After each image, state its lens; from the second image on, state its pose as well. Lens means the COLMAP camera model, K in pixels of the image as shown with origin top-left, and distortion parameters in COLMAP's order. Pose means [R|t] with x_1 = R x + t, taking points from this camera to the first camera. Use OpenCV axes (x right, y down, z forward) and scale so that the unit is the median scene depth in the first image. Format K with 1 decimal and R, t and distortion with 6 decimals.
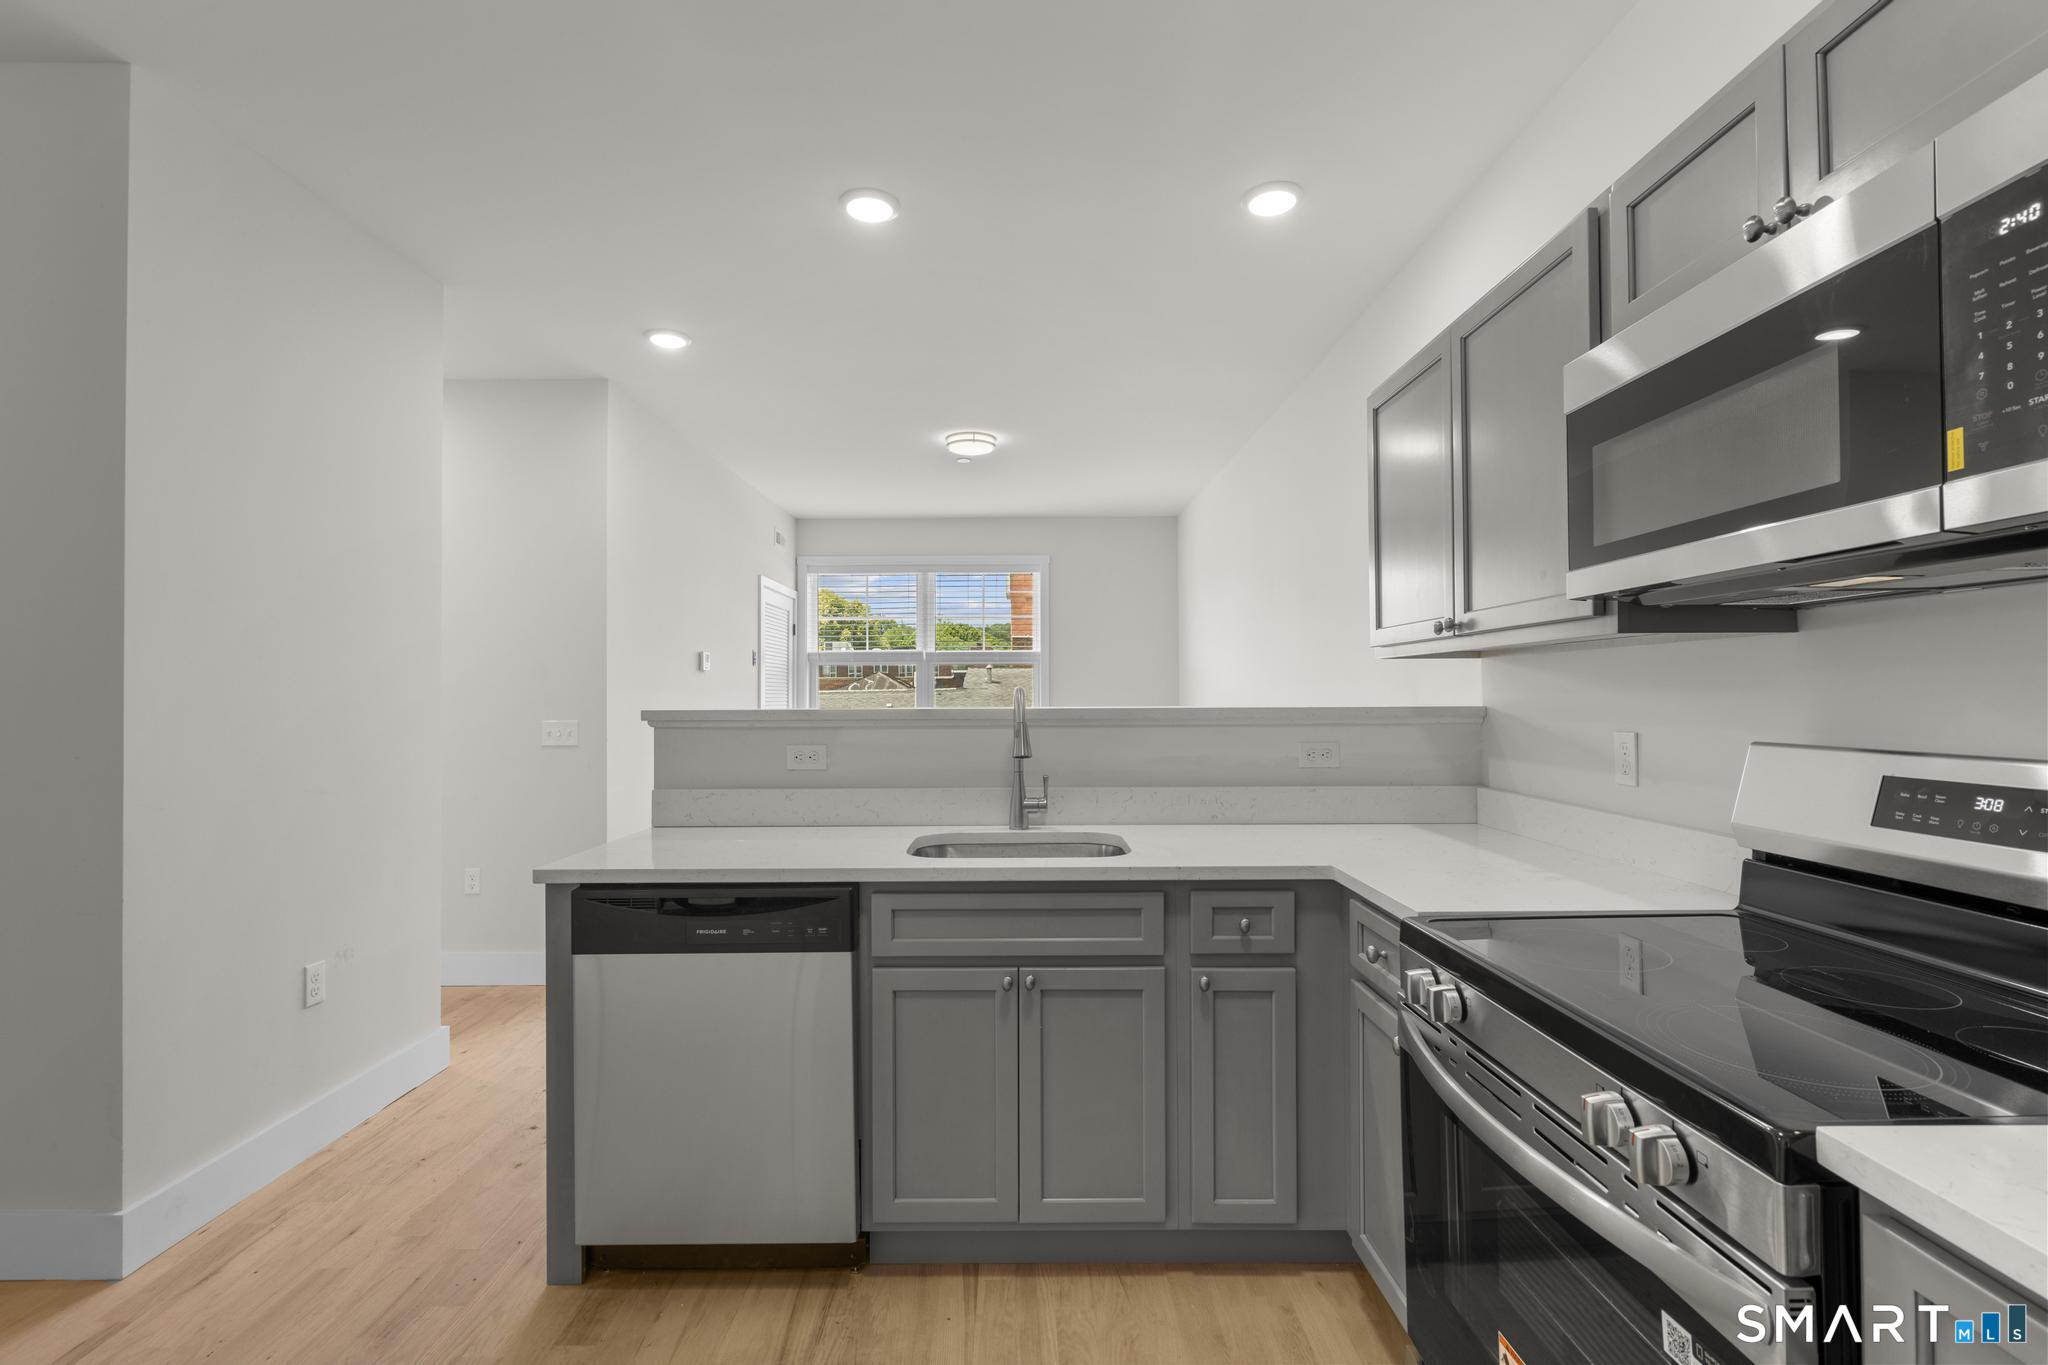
lens RADIAL K [[916.9, 0, 1022.0], [0, 916.9, 682.0], [0, 0, 1]] dist [-0.004268, 0.001944]
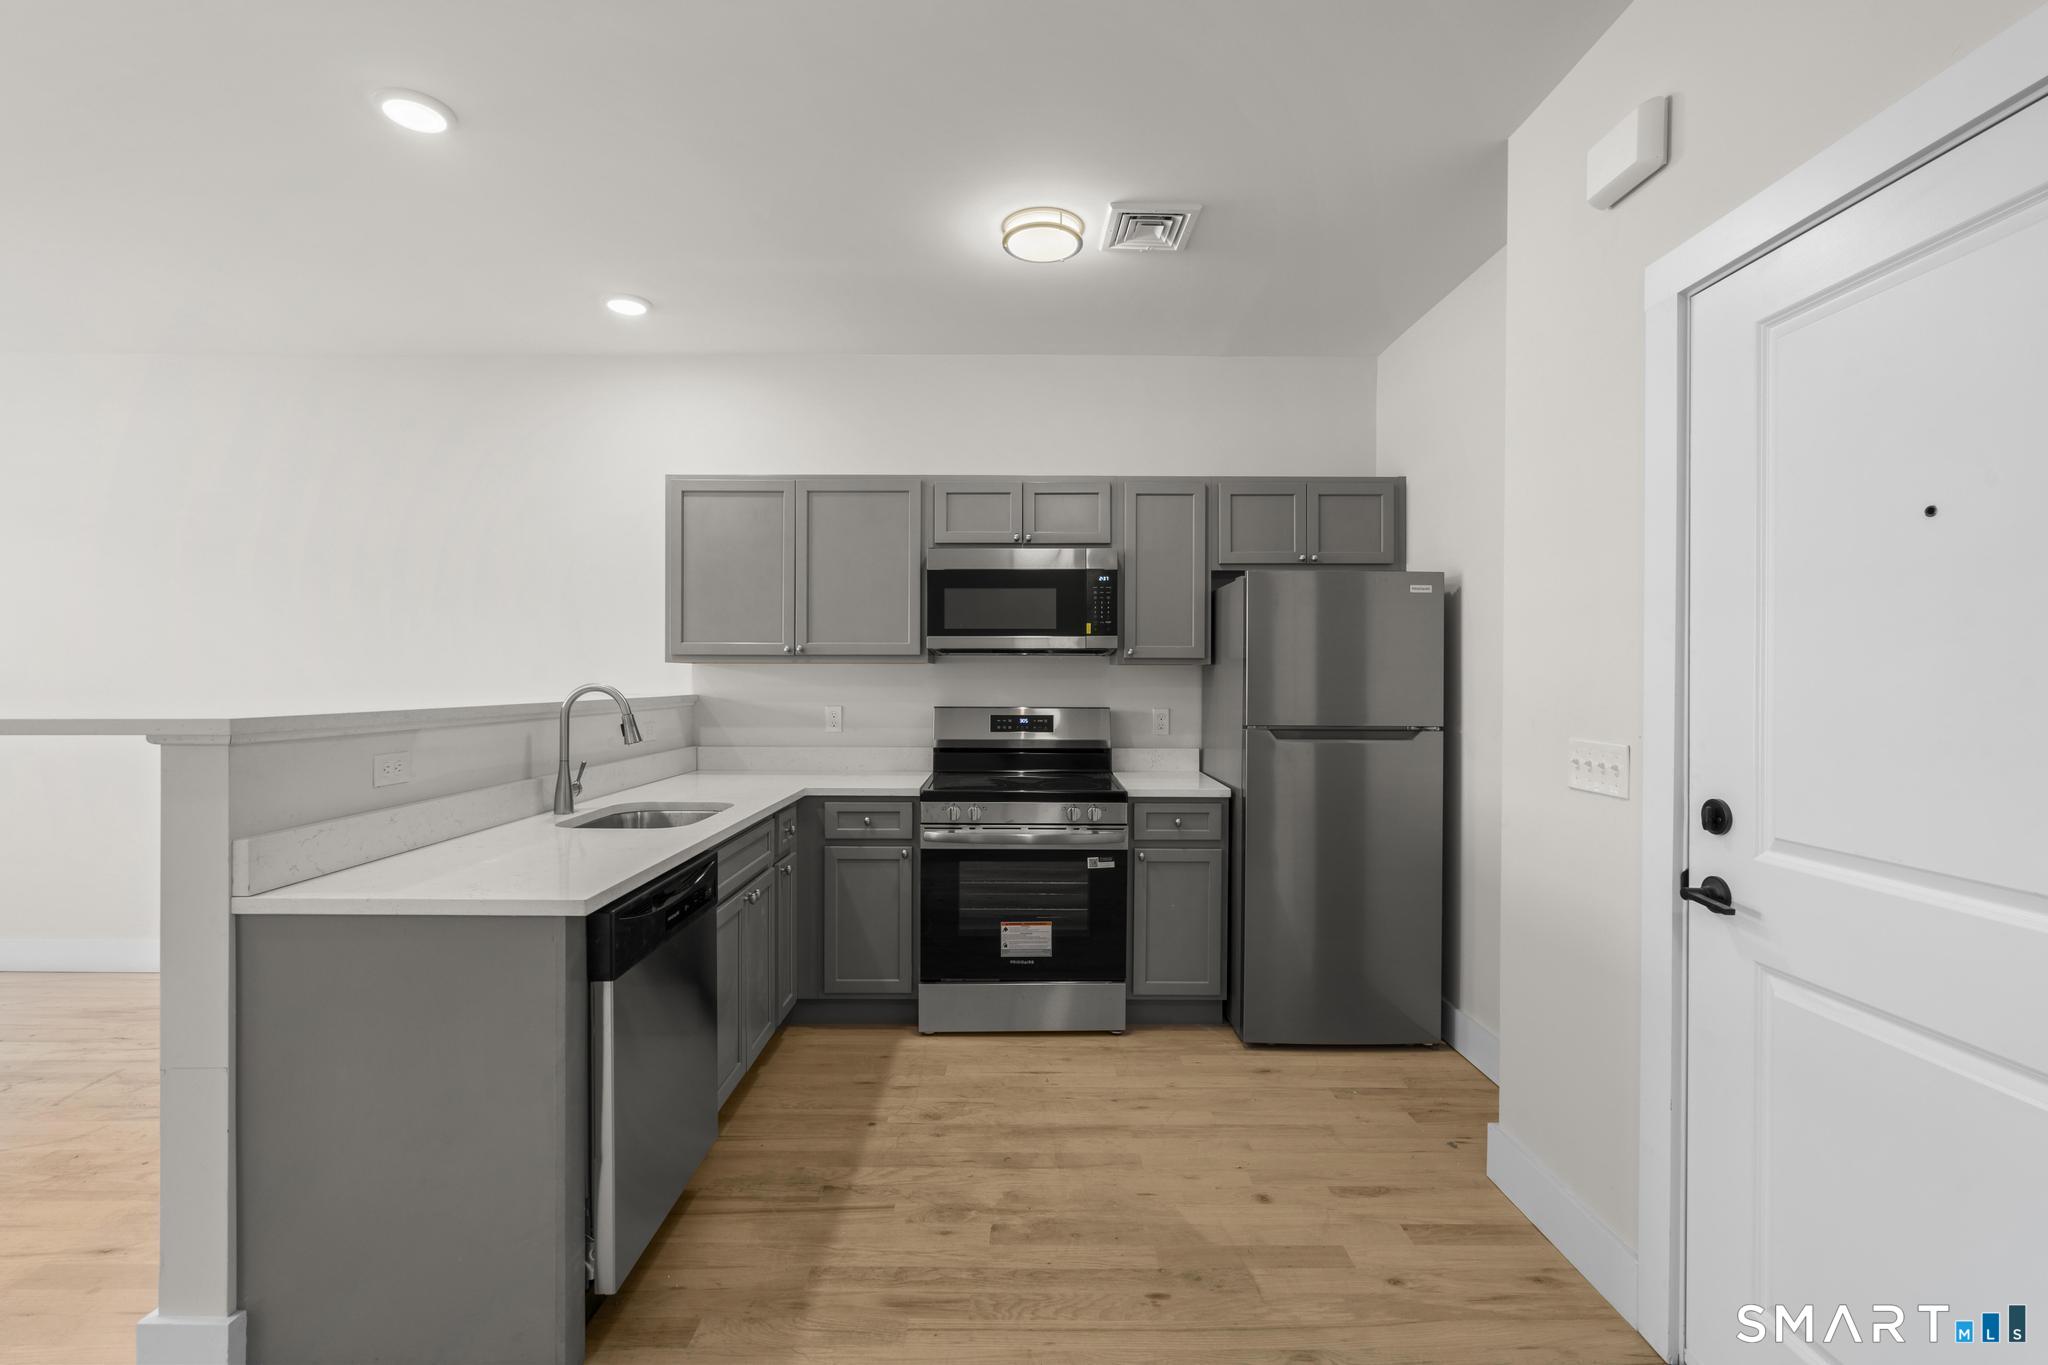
lens RADIAL K [[916.9, 0, 1019.9], [0, 916.9, 681.2], [0, 0, 1]] dist [-0.004268, 0.001944]
pose [[-0.001710, 0.001165, 0.999998, -1.385174], [-0.018341, 0.999831, -0.001196, -0.005759], [-0.999830, -0.018343, -0.001688, 0.598292]]
